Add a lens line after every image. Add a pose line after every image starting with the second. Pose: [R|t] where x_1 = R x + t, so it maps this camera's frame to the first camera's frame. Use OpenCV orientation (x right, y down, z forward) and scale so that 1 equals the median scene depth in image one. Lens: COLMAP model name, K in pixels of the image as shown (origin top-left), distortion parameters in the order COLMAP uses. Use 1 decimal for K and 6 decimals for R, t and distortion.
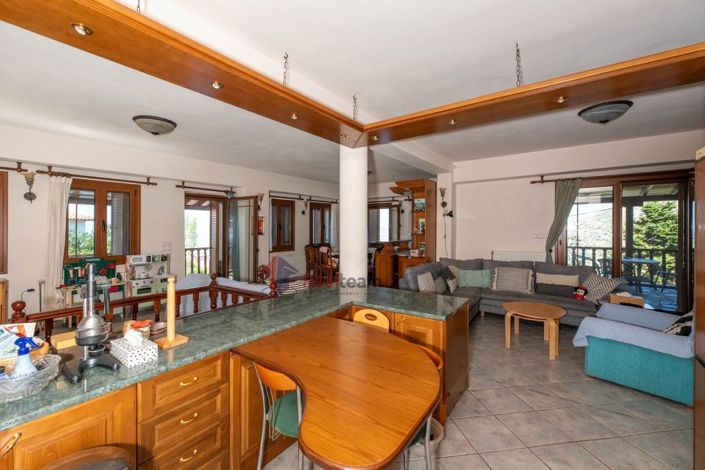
lens RADIAL K [[290.2, 0, 350.4], [0, 290.2, 238.6], [0, 0, 1]] dist [-0.000791, -0.000135]
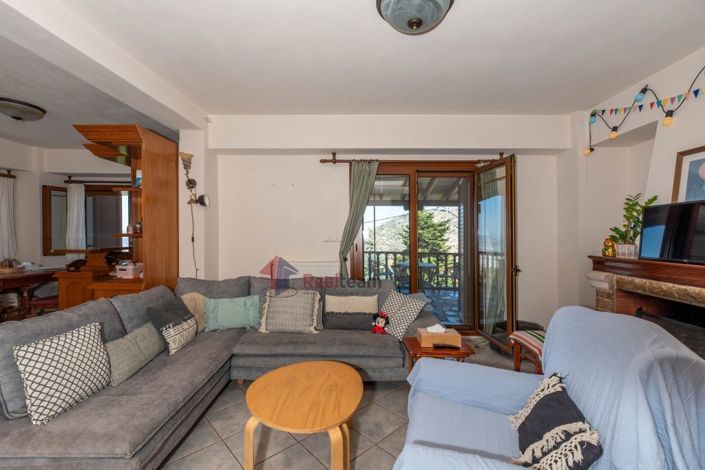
lens RADIAL K [[294.5, 0, 352.5], [0, 294.5, 235.0], [0, 0, 1]] dist [-0.000035, 0.000005]
pose [[0.823698, 0.010093, 0.566939, 0.262645], [0.008447, 0.999512, -0.030066, 0.003933], [-0.566966, 0.029554, 0.823211, 0.349911]]
